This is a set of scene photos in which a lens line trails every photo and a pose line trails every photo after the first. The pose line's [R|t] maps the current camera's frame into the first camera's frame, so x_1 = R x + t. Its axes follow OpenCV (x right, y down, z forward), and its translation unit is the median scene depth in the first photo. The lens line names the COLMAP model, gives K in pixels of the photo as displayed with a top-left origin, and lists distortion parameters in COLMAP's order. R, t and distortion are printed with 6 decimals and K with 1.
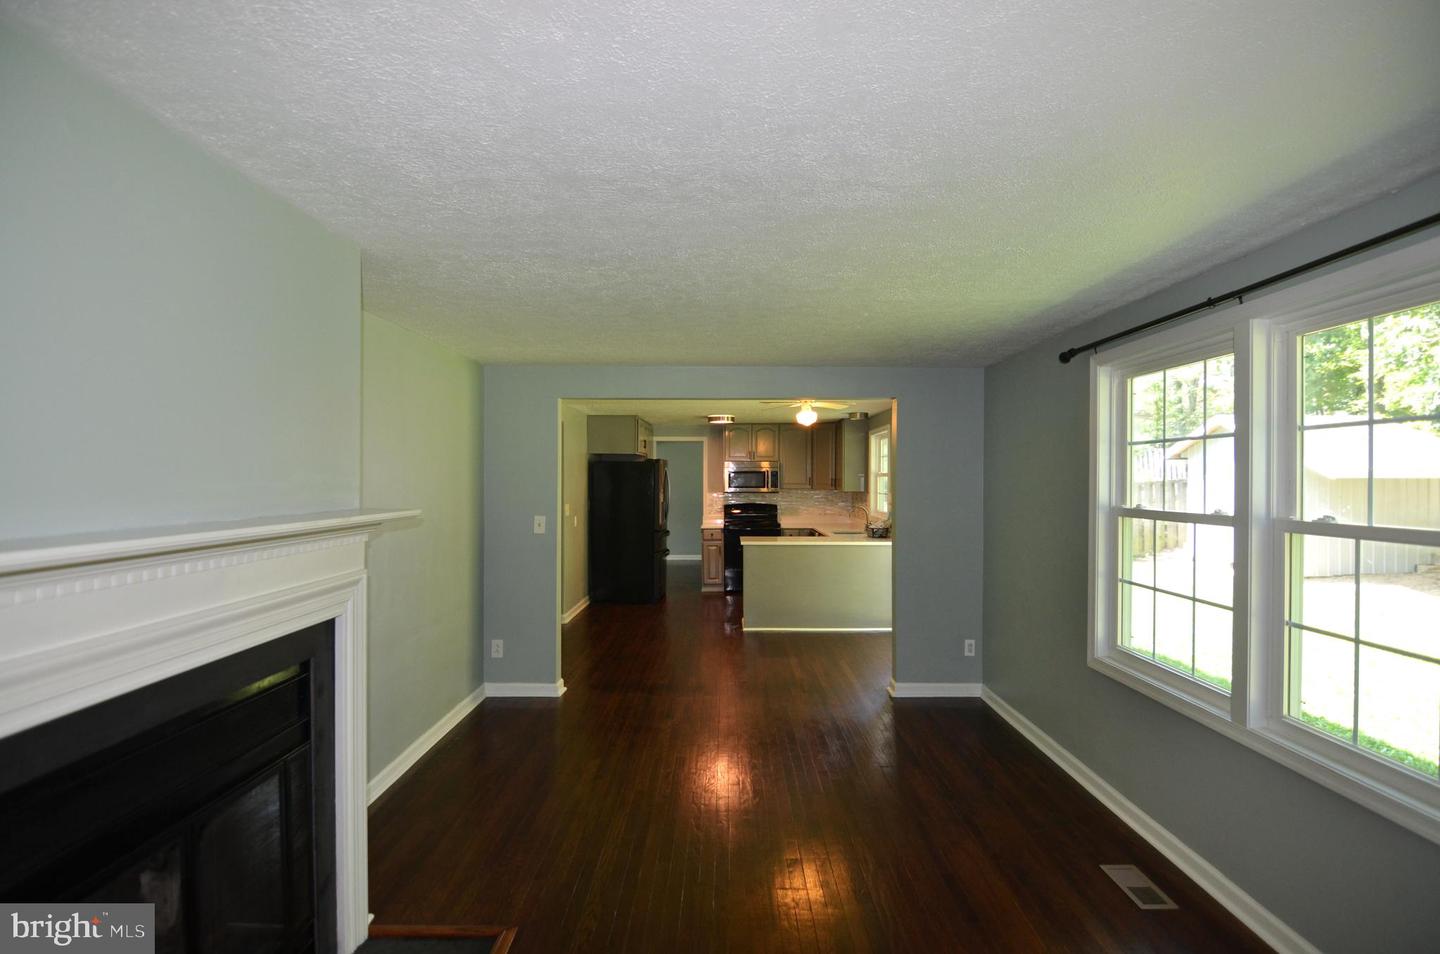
lens RADIAL K [[708.2, 0, 720.0], [0, 708.2, 477.0], [0, 0, 1]] dist [-0.001558, -0.016554]
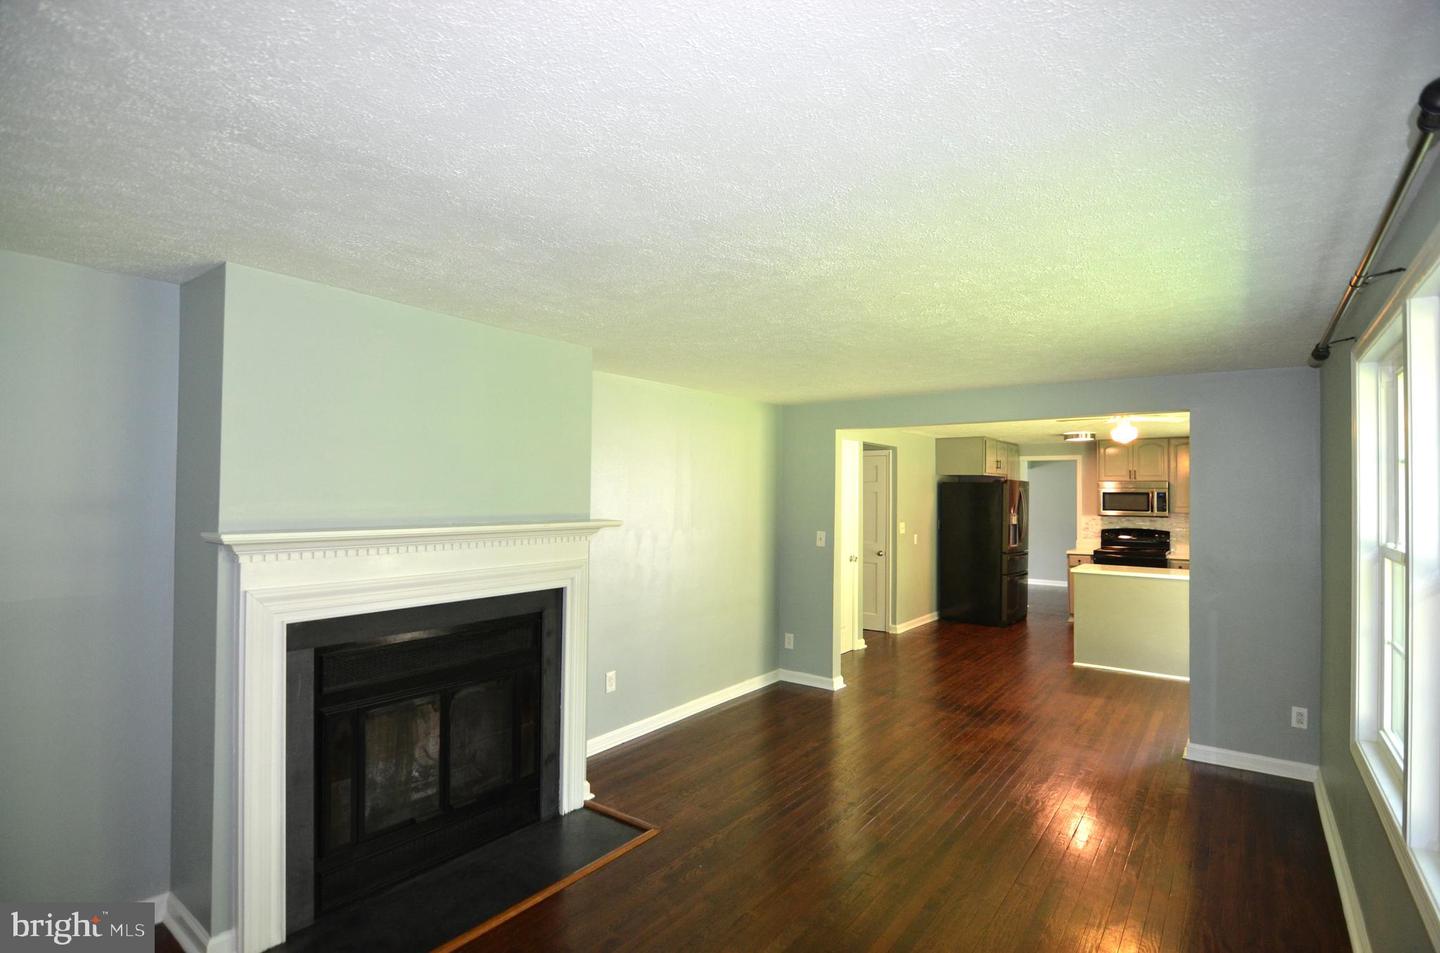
lens RADIAL K [[692.4, 0, 725.6], [0, 692.4, 481.2], [0, 0, 1]] dist [0.000384, -0.013564]
pose [[0.804490, -0.004686, -0.593948, 0.166974], [-0.007597, 0.999806, -0.018178, -0.003043], [0.593918, 0.019136, 0.804298, -0.004423]]
